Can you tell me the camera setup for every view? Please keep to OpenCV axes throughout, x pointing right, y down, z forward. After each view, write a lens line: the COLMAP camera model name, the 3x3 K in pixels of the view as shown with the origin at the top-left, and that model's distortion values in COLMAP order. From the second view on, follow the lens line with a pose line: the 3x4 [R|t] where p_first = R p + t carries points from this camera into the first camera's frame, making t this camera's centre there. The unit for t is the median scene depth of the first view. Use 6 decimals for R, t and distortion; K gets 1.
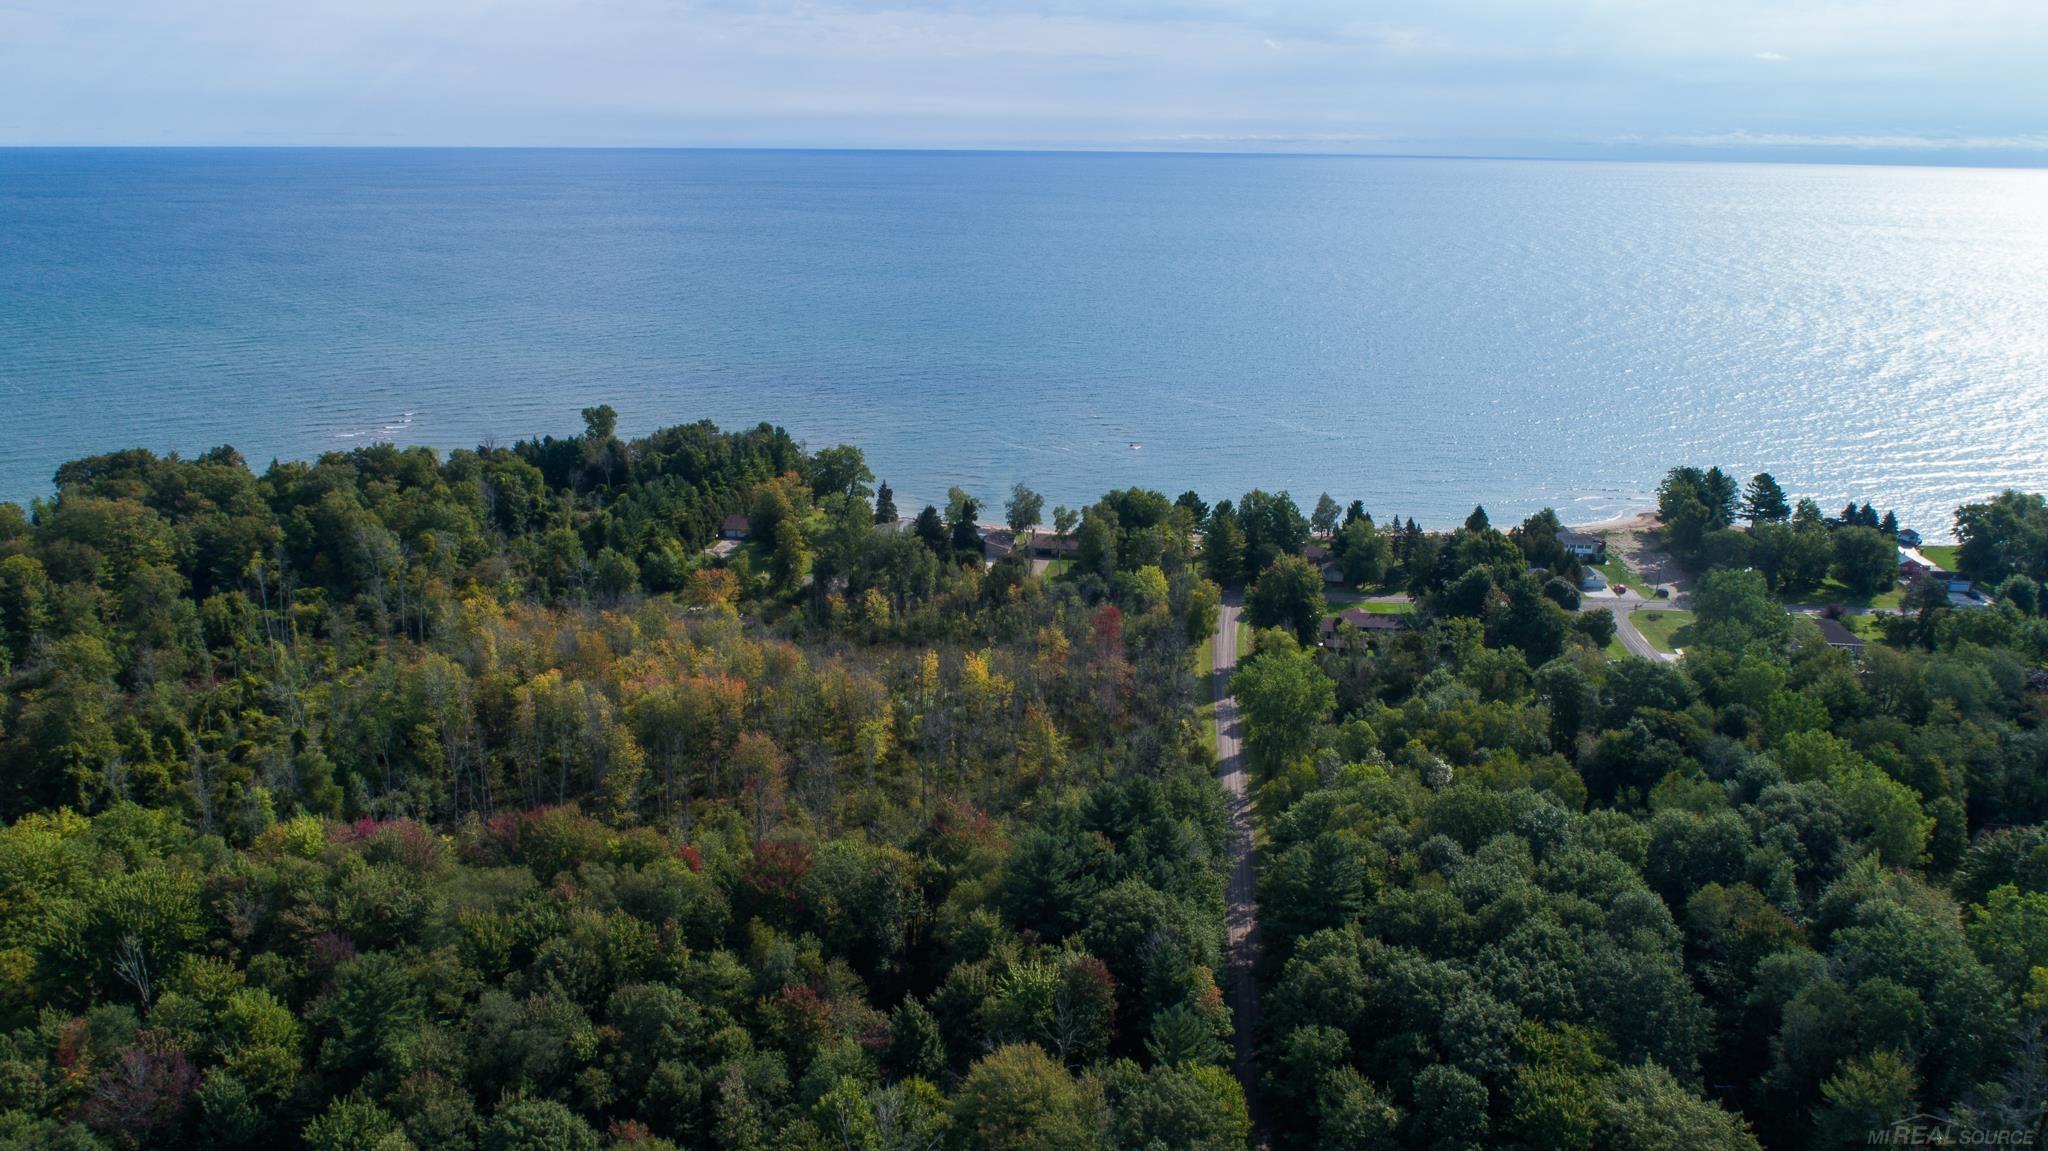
lens RADIAL K [[1367.8, 0, 1024.0], [0, 1367.8, 575.5], [0, 0, 1]] dist [-0.020287, 0.005994]
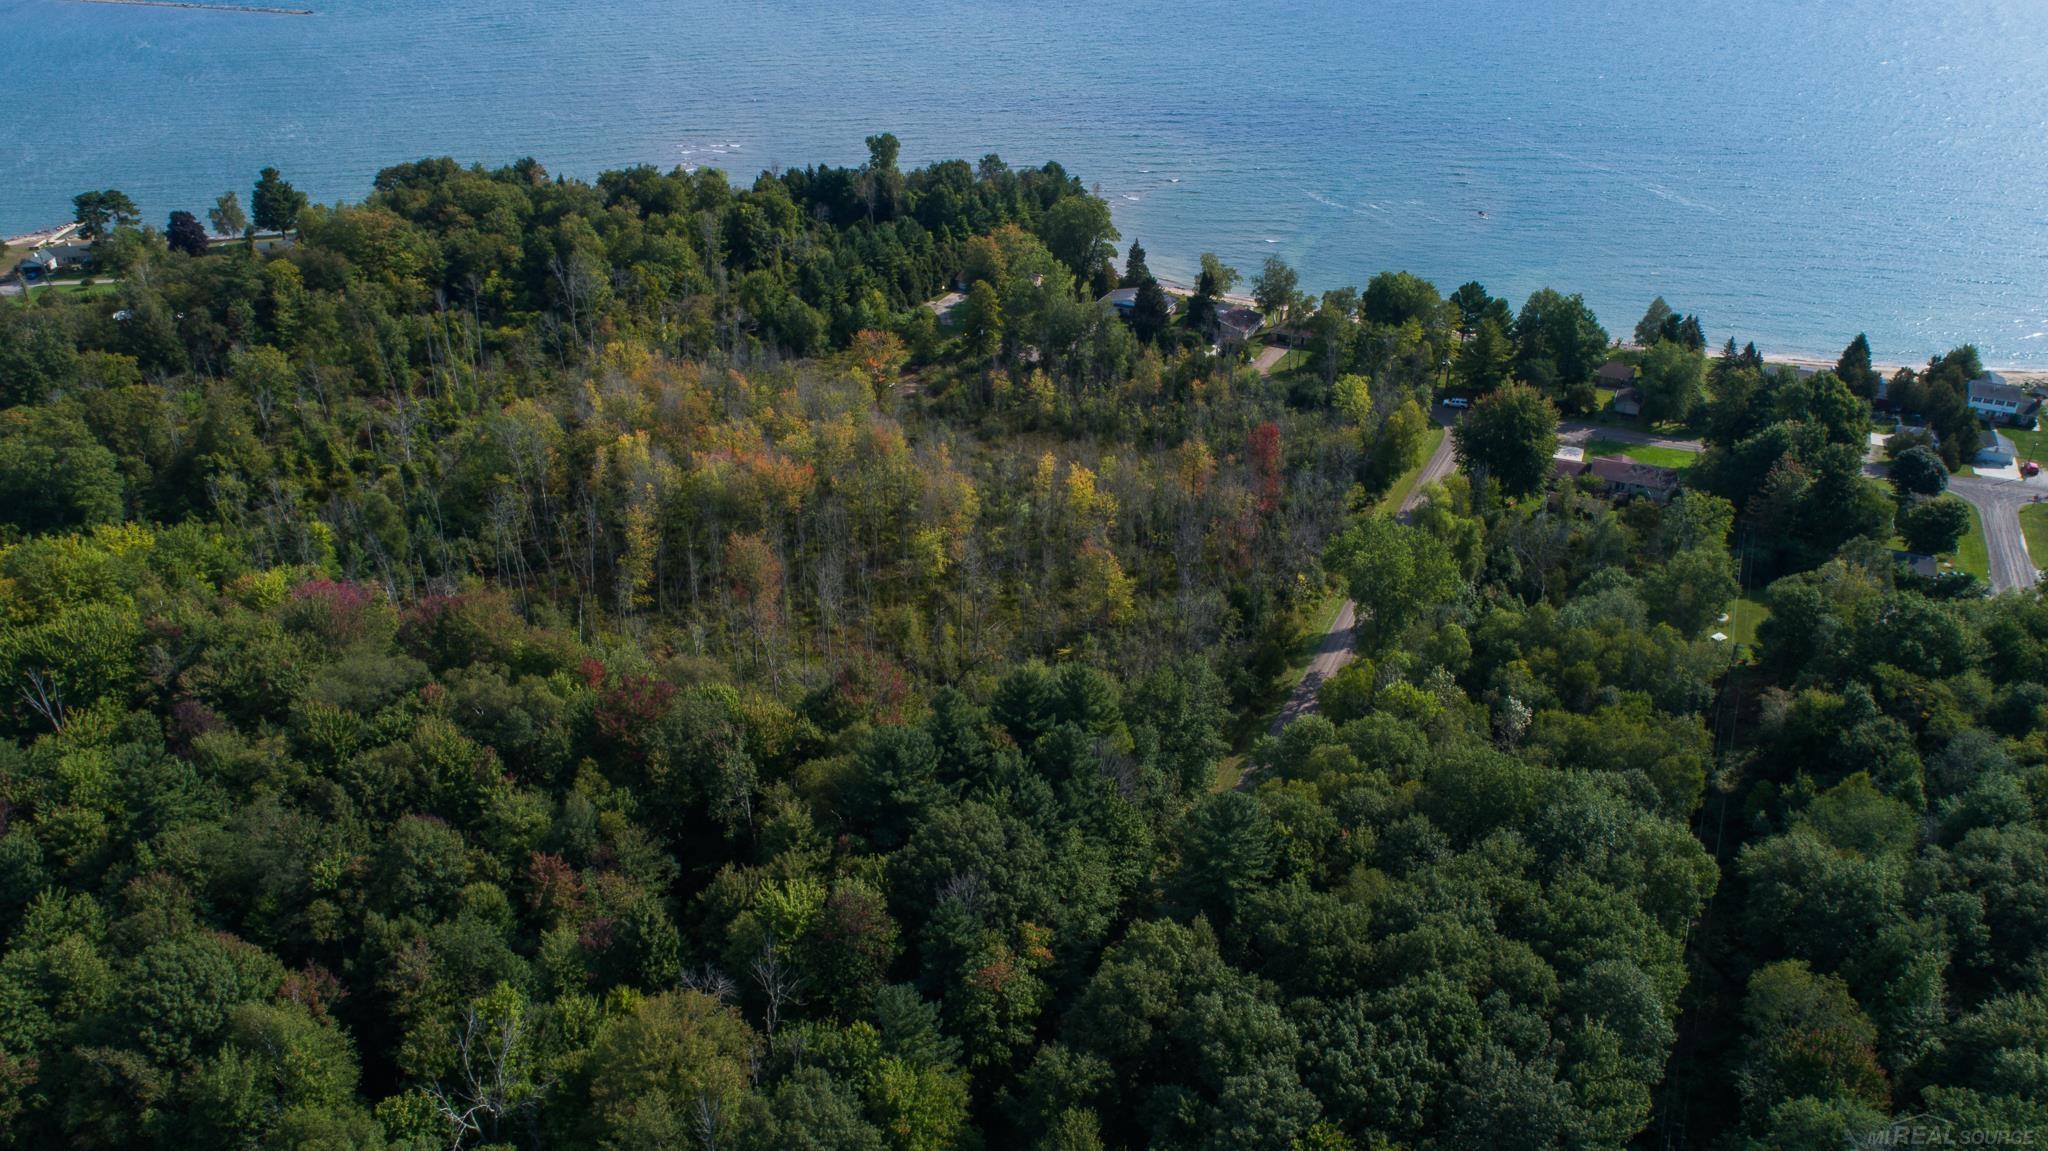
lens RADIAL K [[1367.8, 0, 1024.0], [0, 1367.8, 575.5], [0, 0, 1]] dist [-0.020287, 0.005994]
pose [[0.940049, 0.148992, -0.306772, 0.216700], [-0.086890, 0.974471, 0.207018, -0.053404], [0.329784, -0.167952, 0.928997, 0.171374]]
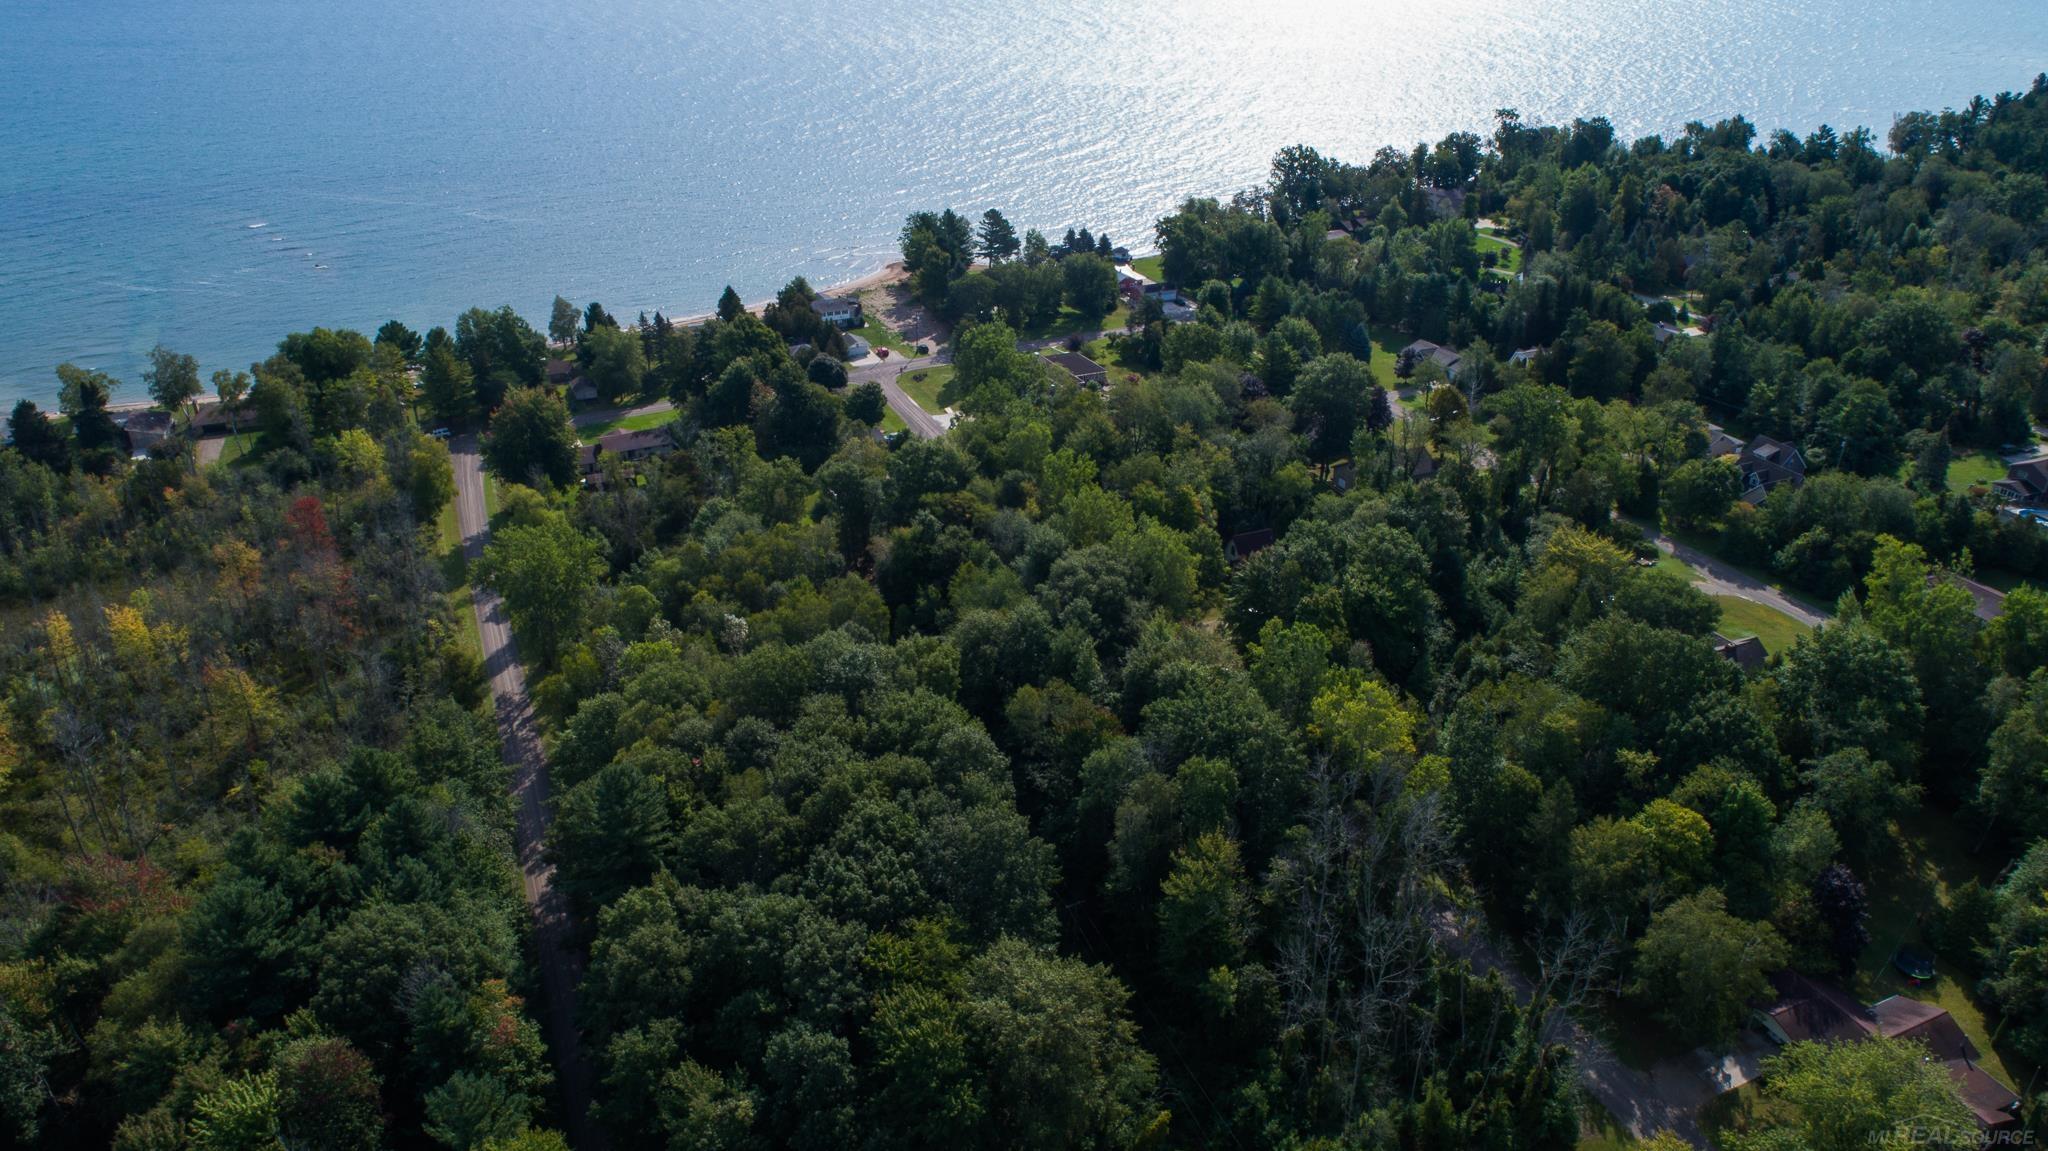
lens RADIAL K [[1367.8, 0, 1024.0], [0, 1367.8, 575.5], [0, 0, 1]] dist [-0.020287, 0.005994]
pose [[0.858894, -0.244014, 0.450287, 0.061925], [0.163875, 0.963919, 0.209773, -0.034518], [-0.485228, -0.106382, 0.867892, 0.118215]]
